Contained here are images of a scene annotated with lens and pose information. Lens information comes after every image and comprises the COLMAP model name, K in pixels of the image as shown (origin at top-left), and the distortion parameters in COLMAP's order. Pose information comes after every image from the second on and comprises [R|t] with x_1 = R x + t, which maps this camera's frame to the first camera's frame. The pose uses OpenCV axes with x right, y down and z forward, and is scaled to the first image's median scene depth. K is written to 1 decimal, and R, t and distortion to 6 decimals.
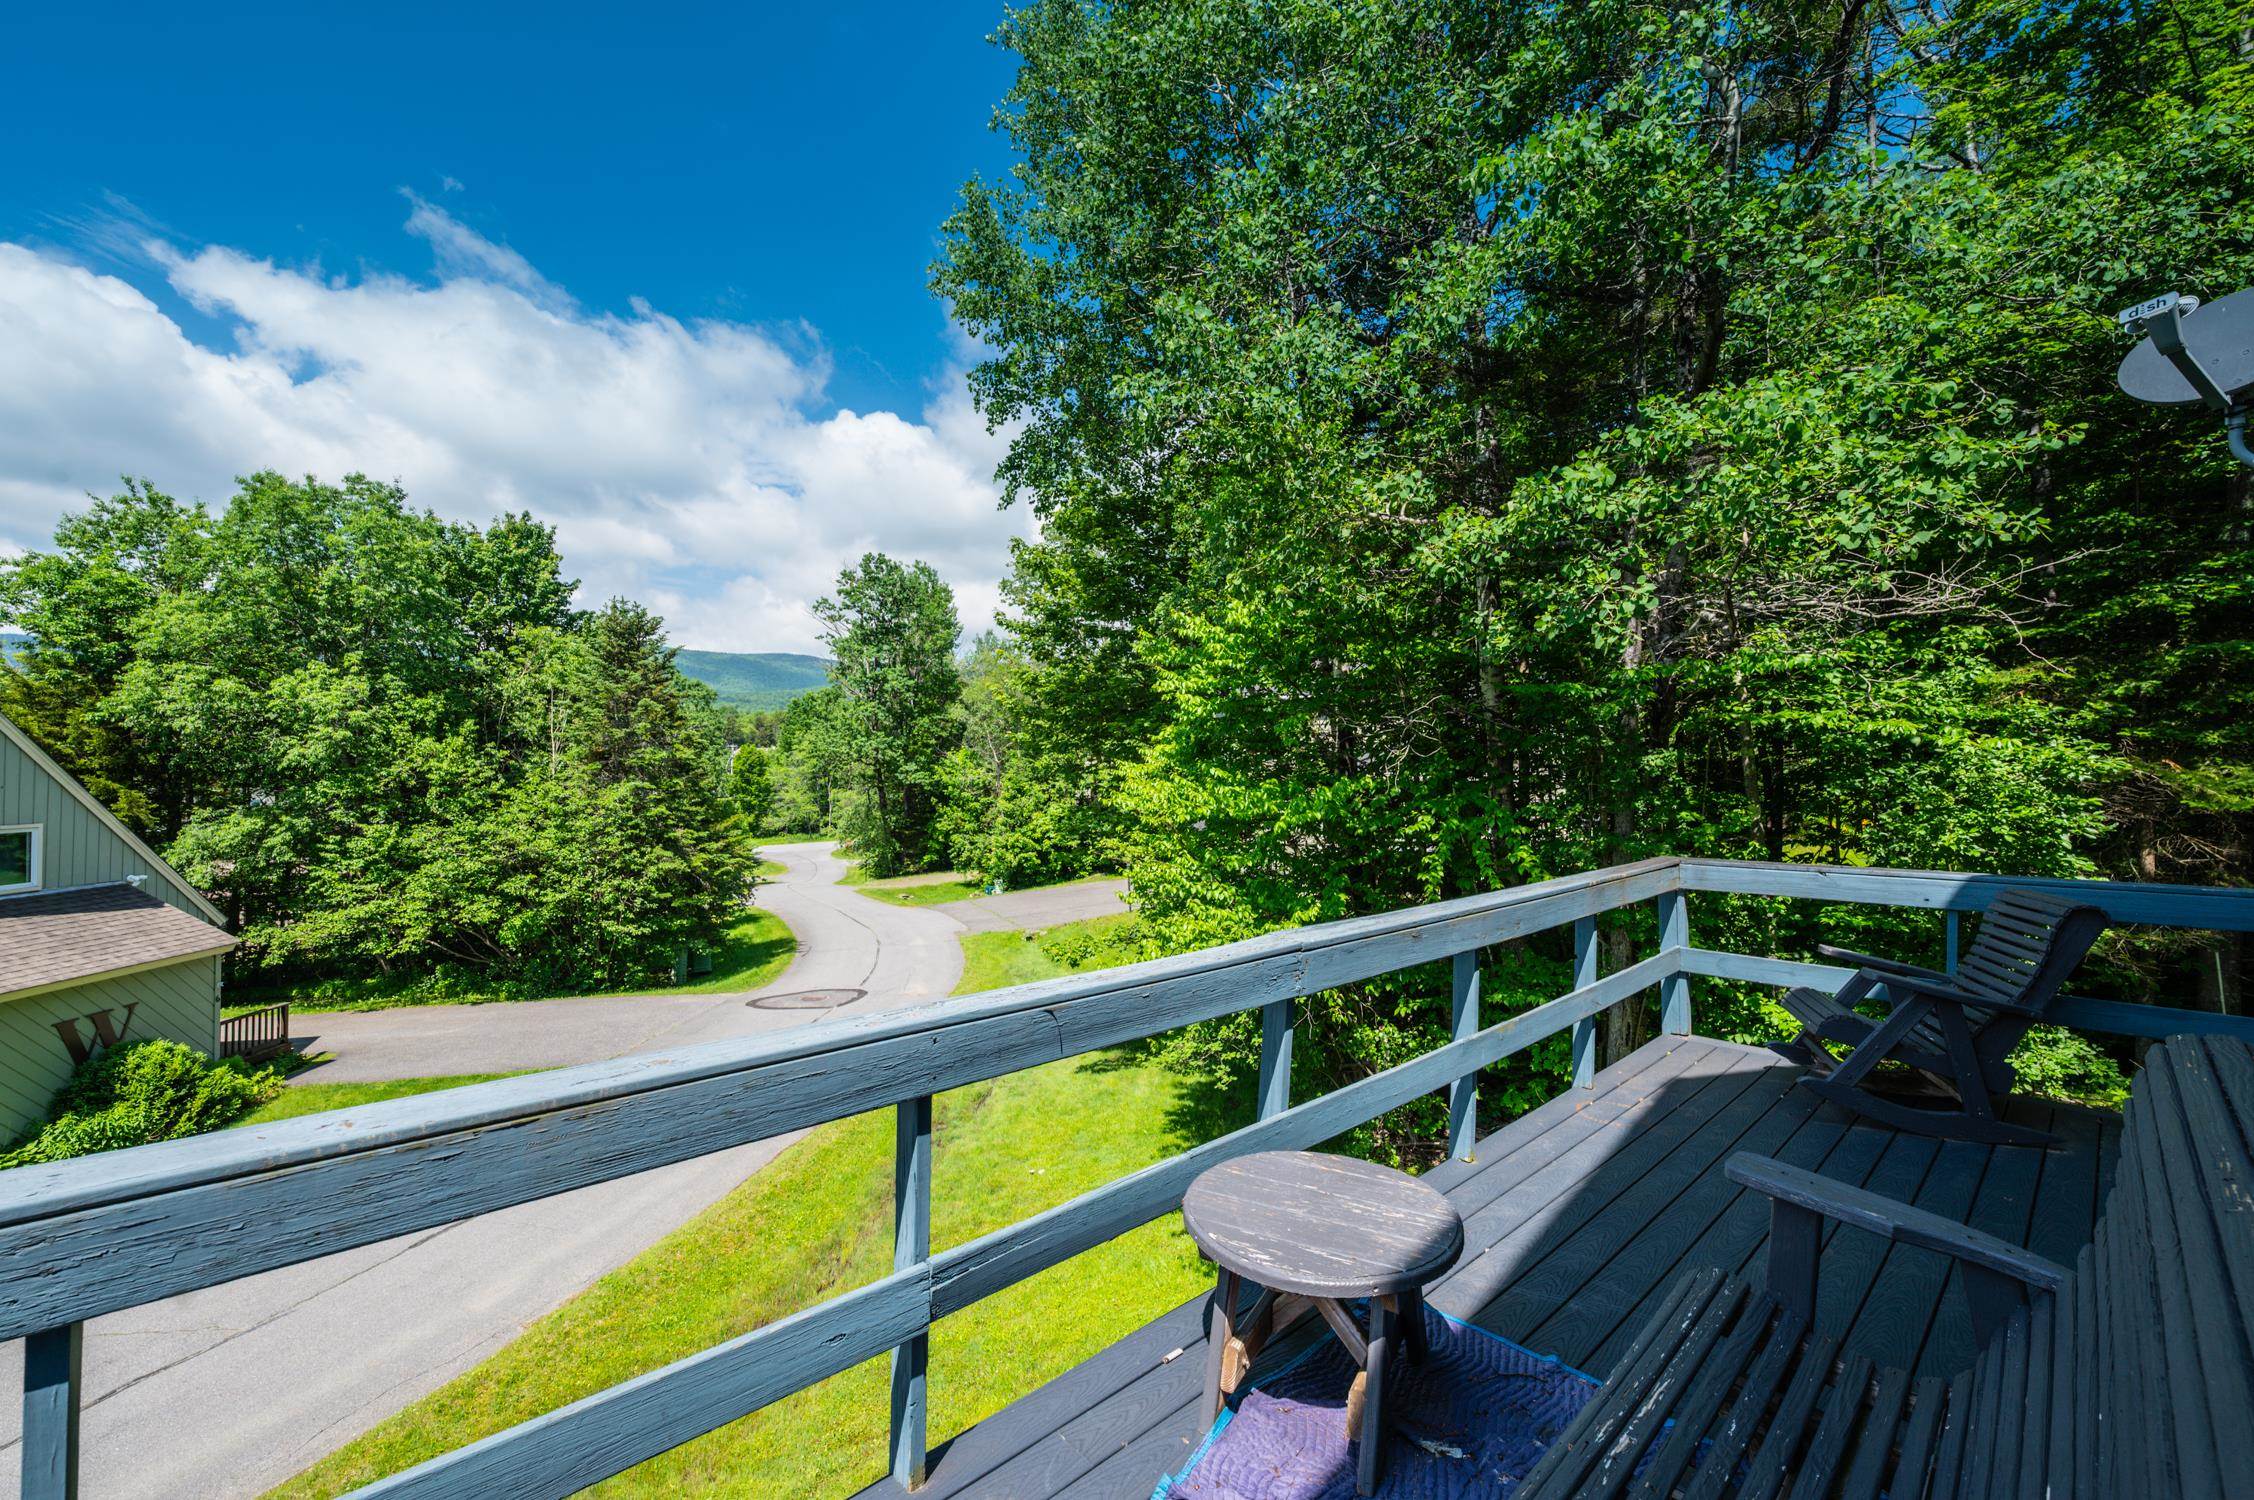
lens RADIAL K [[888.7, 0, 1127.0], [0, 888.7, 750.0], [0, 0, 1]] dist [0.000567, -0.000121]
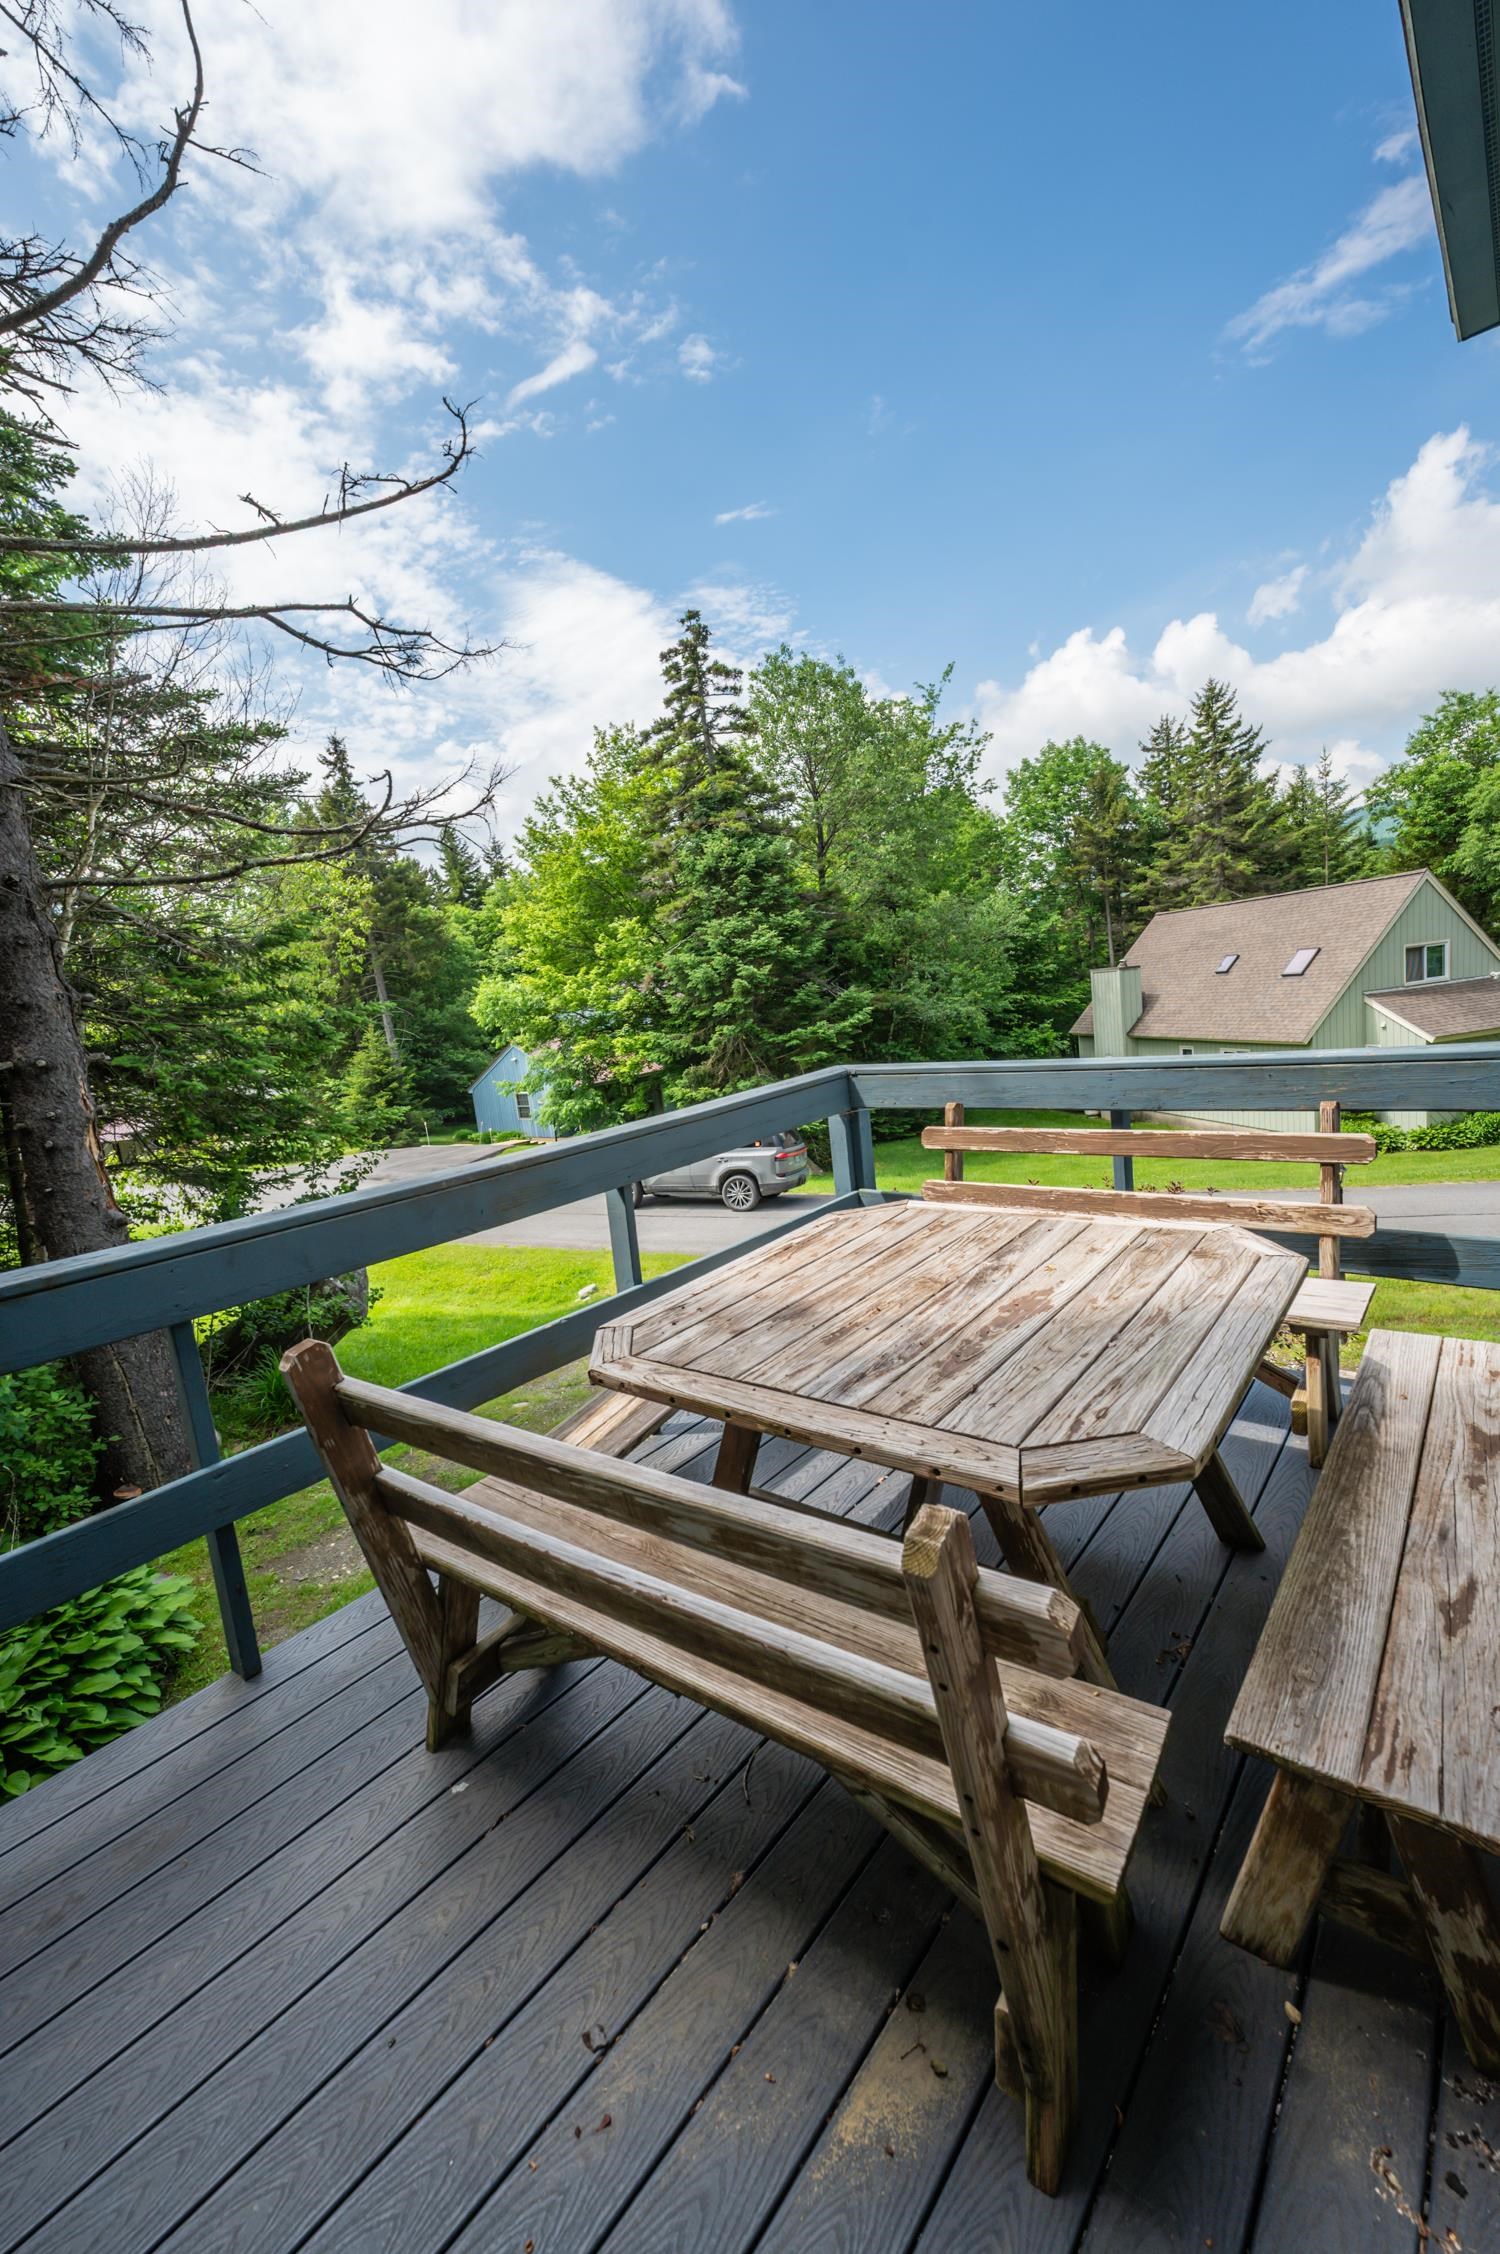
lens RADIAL K [[888.7, 0, 750.0], [0, 888.7, 1127.0], [0, 0, 1]] dist [0.000567, -0.000121]
pose [[0.135028, 0.136545, -0.981388, 0.162183], [0.127603, 0.979815, 0.153882, 0.005341], [0.982591, -0.146007, 0.114879, -0.324367]]
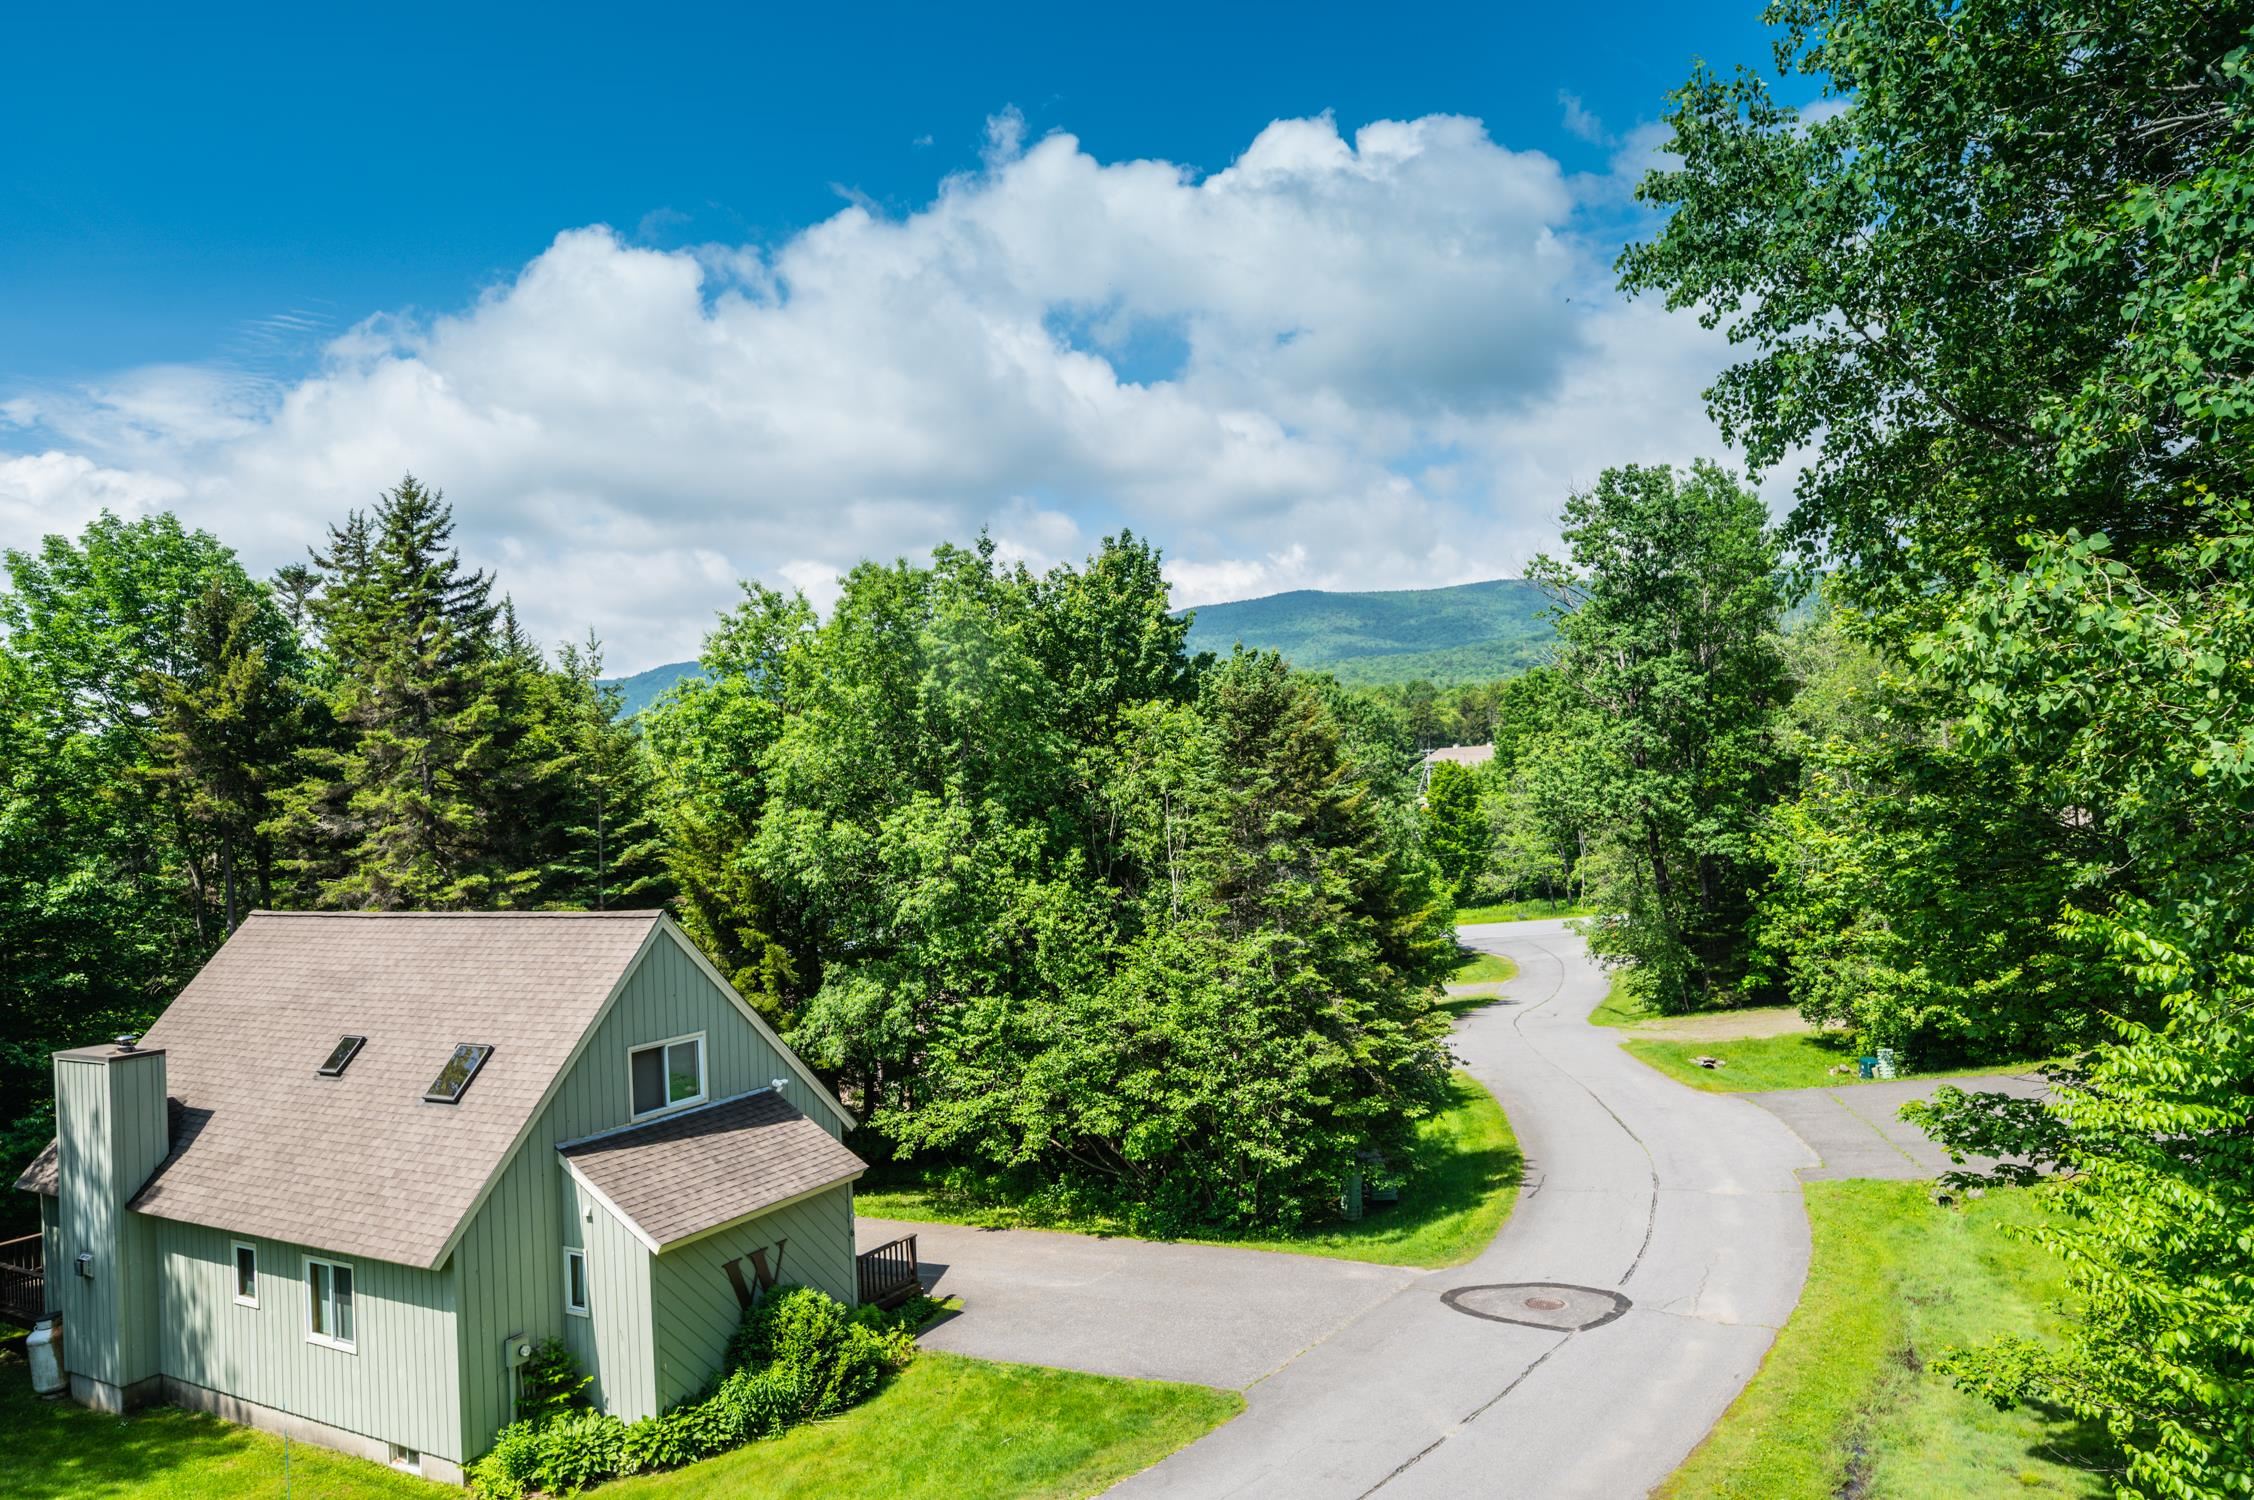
lens RADIAL K [[1498.7, 0, 1127.0], [0, 1498.7, 750.0], [0, 0, 1]] dist [-0.004703, -0.000488]
pose [[0.813970, -0.054946, -0.578303, 0.033472], [0.059436, 0.998169, -0.011182, -0.106622], [0.577858, -0.025270, 0.815746, -0.004786]]
